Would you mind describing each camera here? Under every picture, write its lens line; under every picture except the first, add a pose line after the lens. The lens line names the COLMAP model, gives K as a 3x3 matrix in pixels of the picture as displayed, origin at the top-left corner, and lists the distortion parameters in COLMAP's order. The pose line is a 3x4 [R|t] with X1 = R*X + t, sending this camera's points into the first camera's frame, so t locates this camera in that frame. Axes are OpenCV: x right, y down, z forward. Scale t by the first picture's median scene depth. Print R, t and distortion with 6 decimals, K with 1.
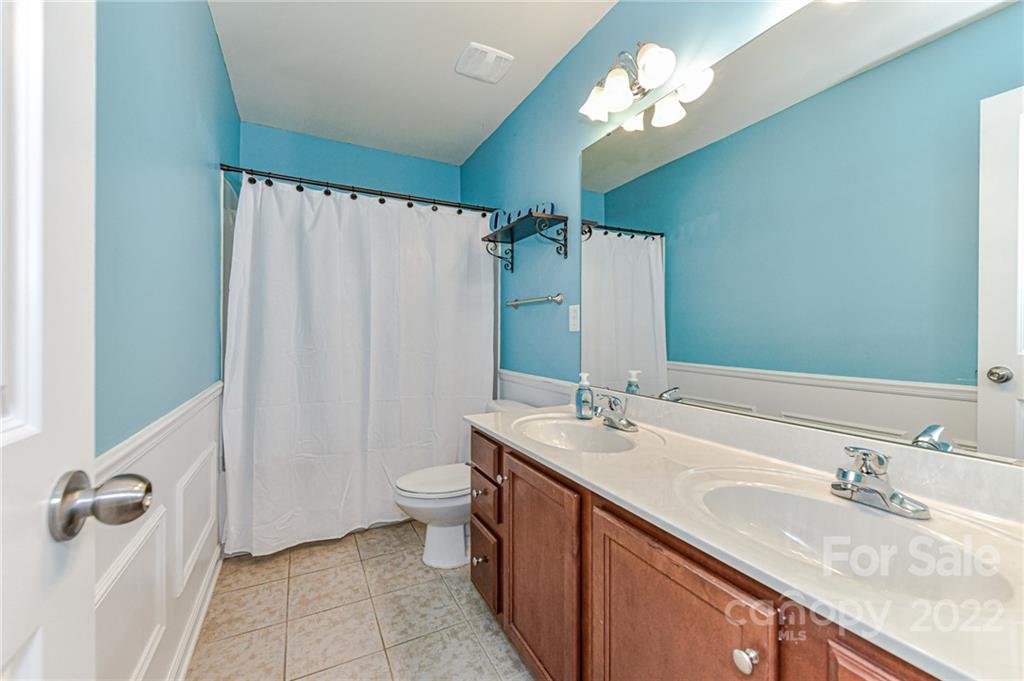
lens RADIAL K [[403.1, 0, 507.3], [0, 403.1, 337.7], [0, 0, 1]] dist [0.001538, -0.000519]
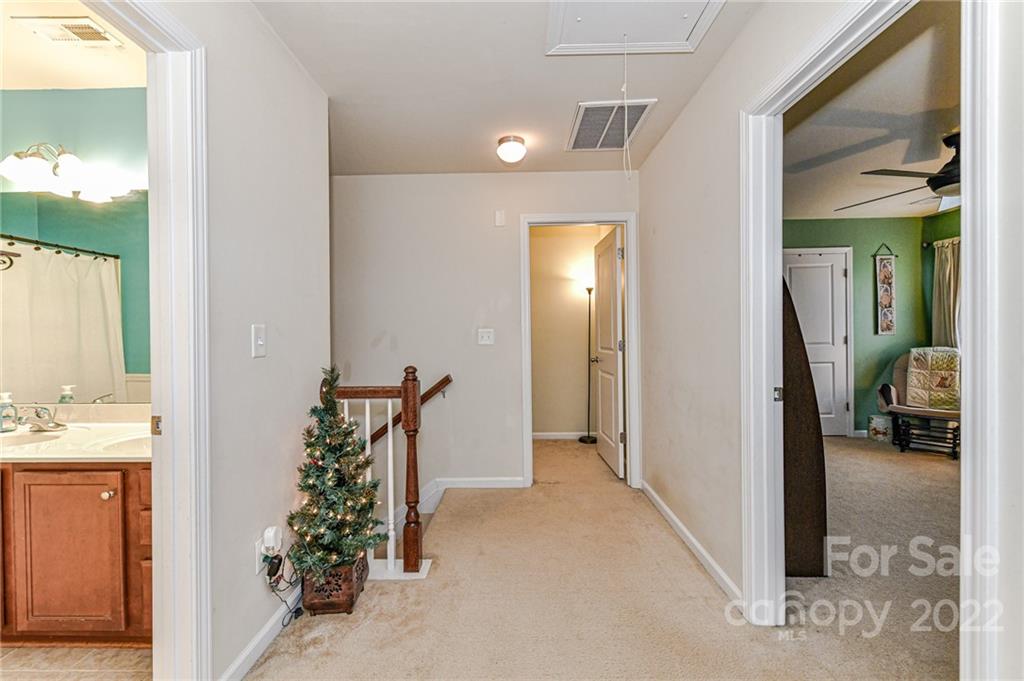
lens RADIAL K [[403.1, 0, 507.3], [0, 403.1, 337.7], [0, 0, 1]] dist [0.001538, -0.000519]
pose [[0.471417, -0.011837, 0.881831, -0.153769], [0.016760, 0.999850, 0.004461, -0.052778], [-0.881751, 0.012676, 0.471544, -0.846086]]
